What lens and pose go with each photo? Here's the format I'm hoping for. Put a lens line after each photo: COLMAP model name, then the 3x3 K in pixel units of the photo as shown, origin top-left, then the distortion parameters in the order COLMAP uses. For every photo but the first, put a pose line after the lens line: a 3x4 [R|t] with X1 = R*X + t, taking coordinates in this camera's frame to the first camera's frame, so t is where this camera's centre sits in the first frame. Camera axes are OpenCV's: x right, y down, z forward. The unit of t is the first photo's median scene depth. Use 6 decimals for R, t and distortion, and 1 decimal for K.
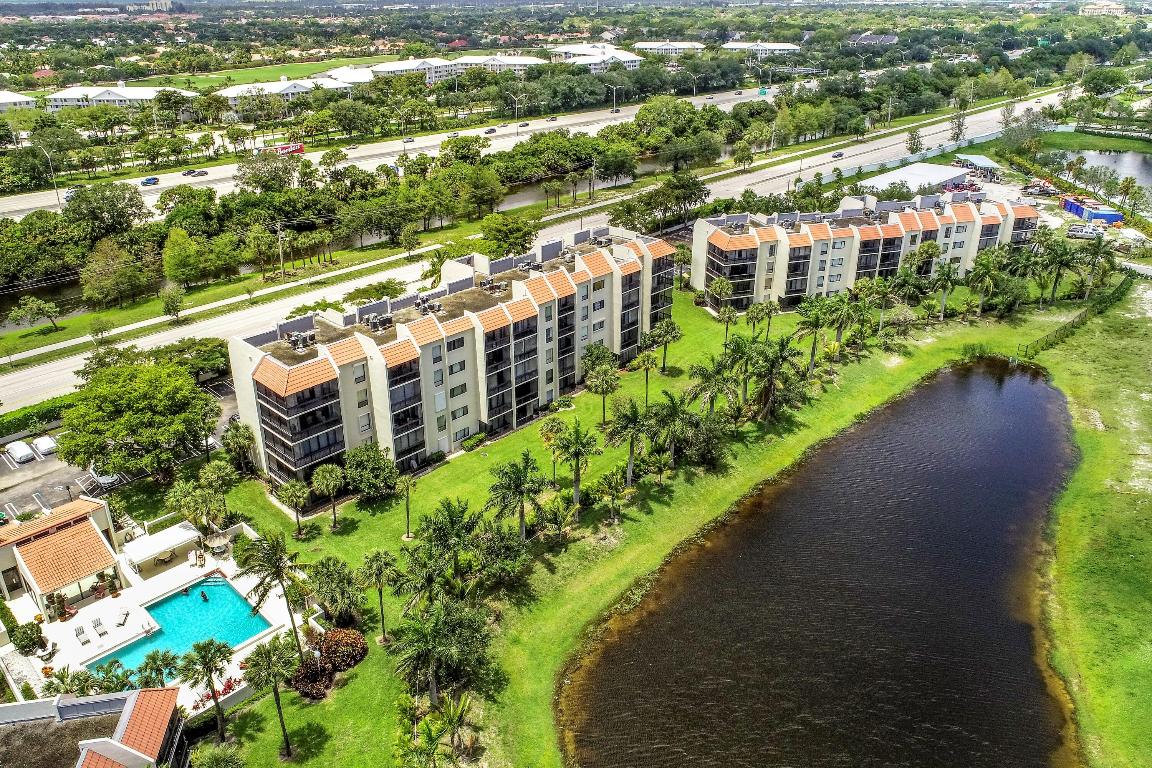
lens RADIAL K [[789.5, 0, 575.9], [0, 789.5, 384.2], [0, 0, 1]] dist [-0.001735, 0.007311]
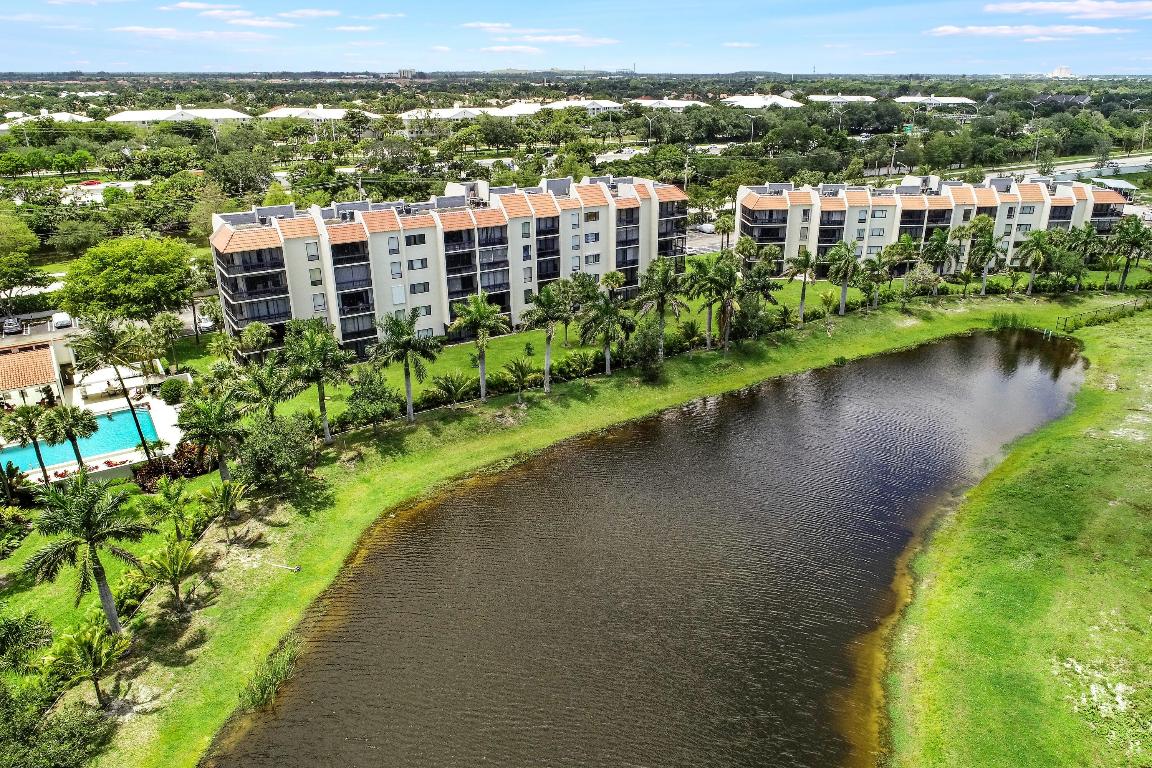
lens RADIAL K [[749.0, 0, 564.8], [0, 749.0, 381.6], [0, 0, 1]] dist [-0.002157, 0.006327]
pose [[0.979572, 0.089929, -0.179863, 0.182358], [-0.094440, 0.995391, -0.016659, 0.103303], [0.177536, 0.033305, 0.983551, 0.050781]]
